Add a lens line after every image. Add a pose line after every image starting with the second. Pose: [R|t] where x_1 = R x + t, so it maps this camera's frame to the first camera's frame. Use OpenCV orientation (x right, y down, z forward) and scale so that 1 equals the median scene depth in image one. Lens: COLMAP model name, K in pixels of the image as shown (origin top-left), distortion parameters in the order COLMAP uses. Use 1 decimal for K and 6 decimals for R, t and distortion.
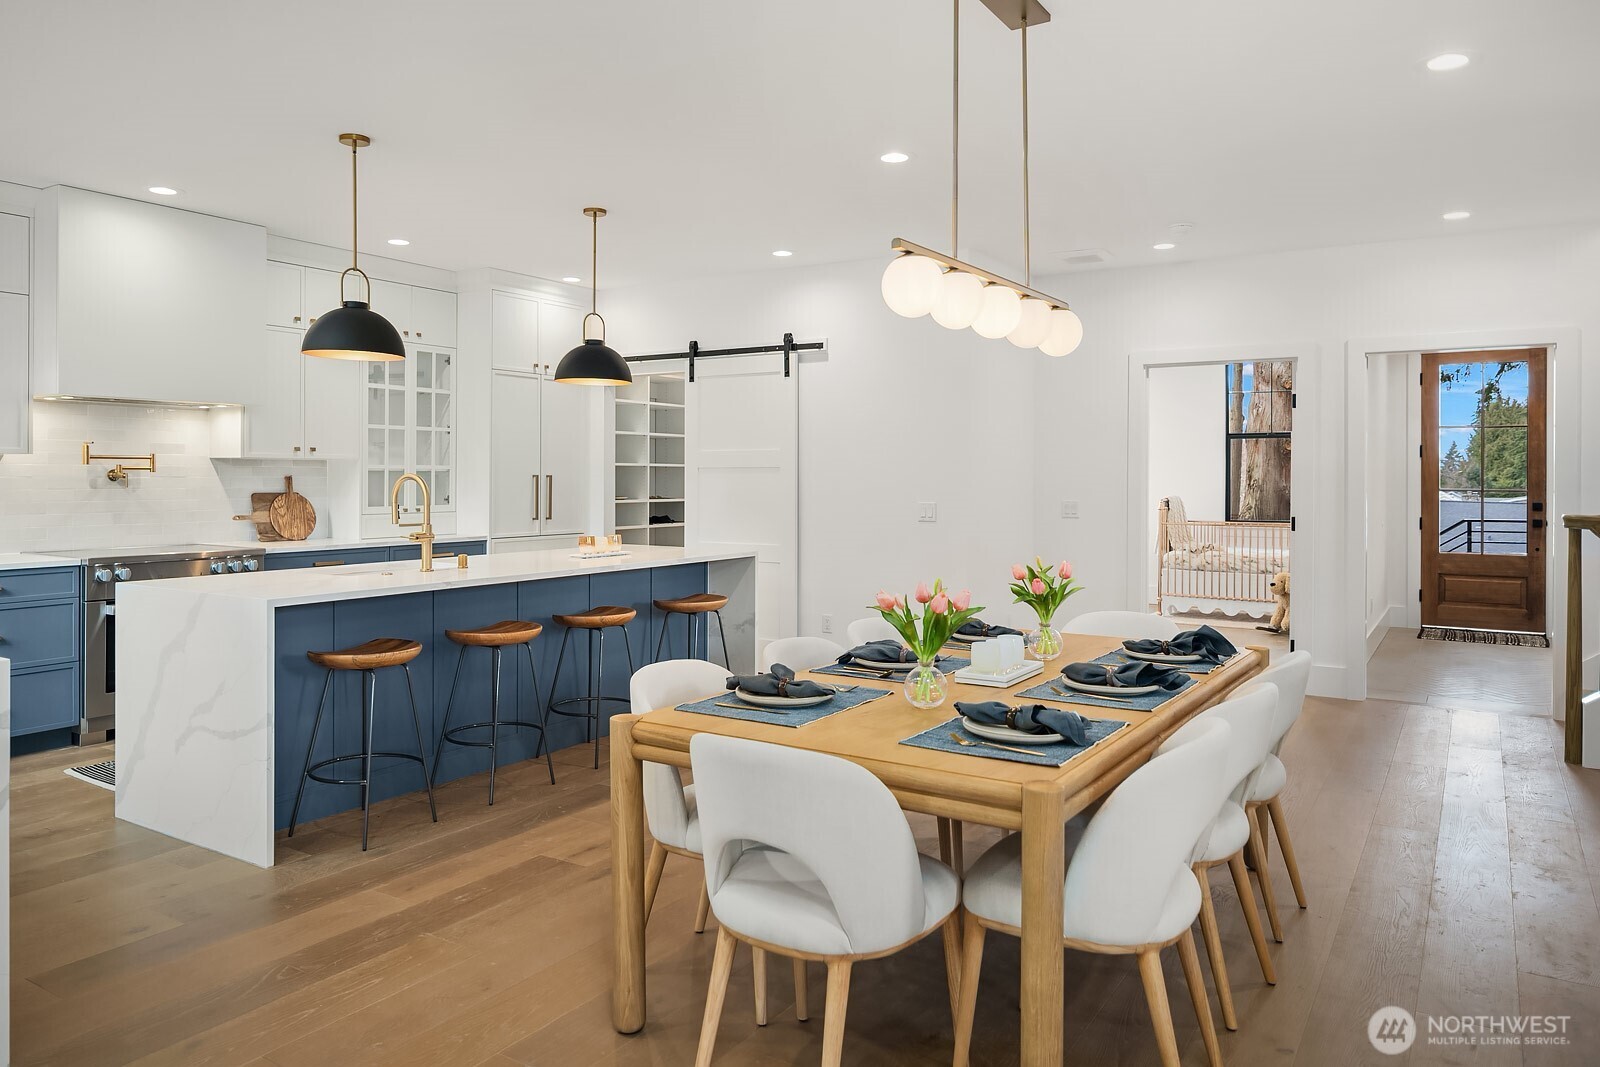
lens RADIAL K [[1102.1, 0, 800.2], [0, 1102.1, 476.6], [0, 0, 1]] dist [-0.044030, 0.054989]
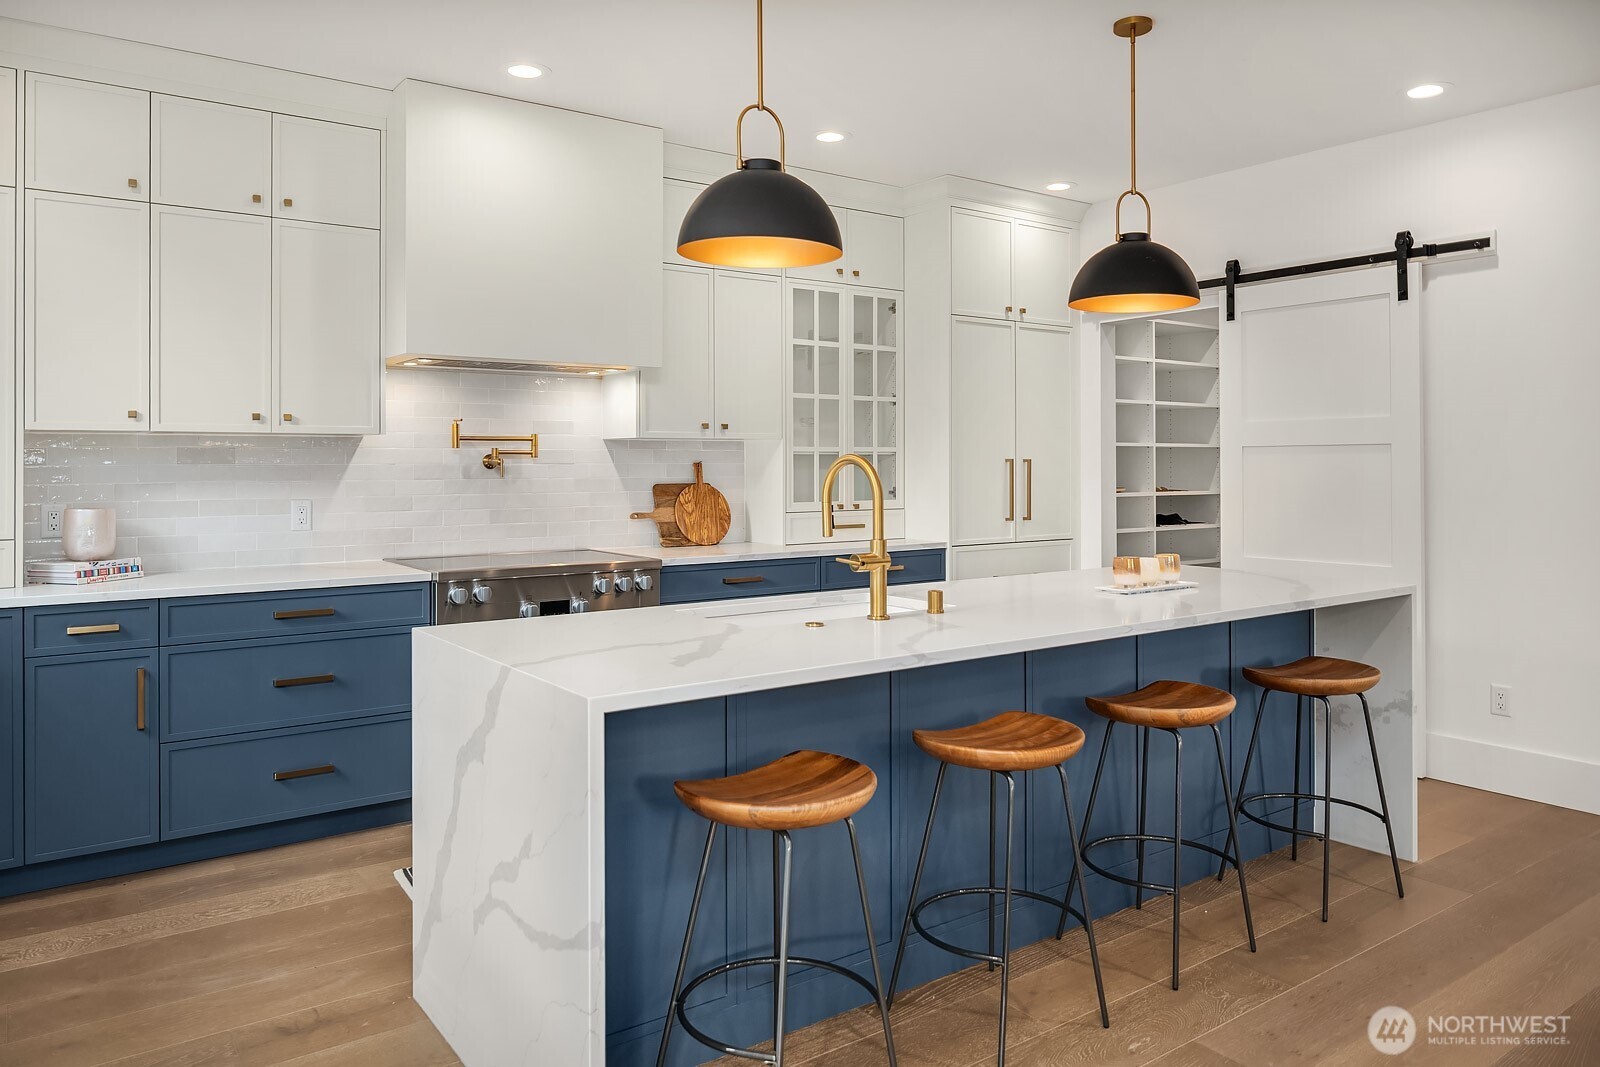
lens RADIAL K [[1102.1, 0, 800.2], [0, 1102.1, 476.6], [0, 0, 1]] dist [-0.044030, 0.054989]
pose [[0.929072, -0.001024, -0.369897, -0.115108], [0.005086, 0.999937, 0.010007, 0.002463], [0.369863, -0.011179, 0.929019, 0.312454]]
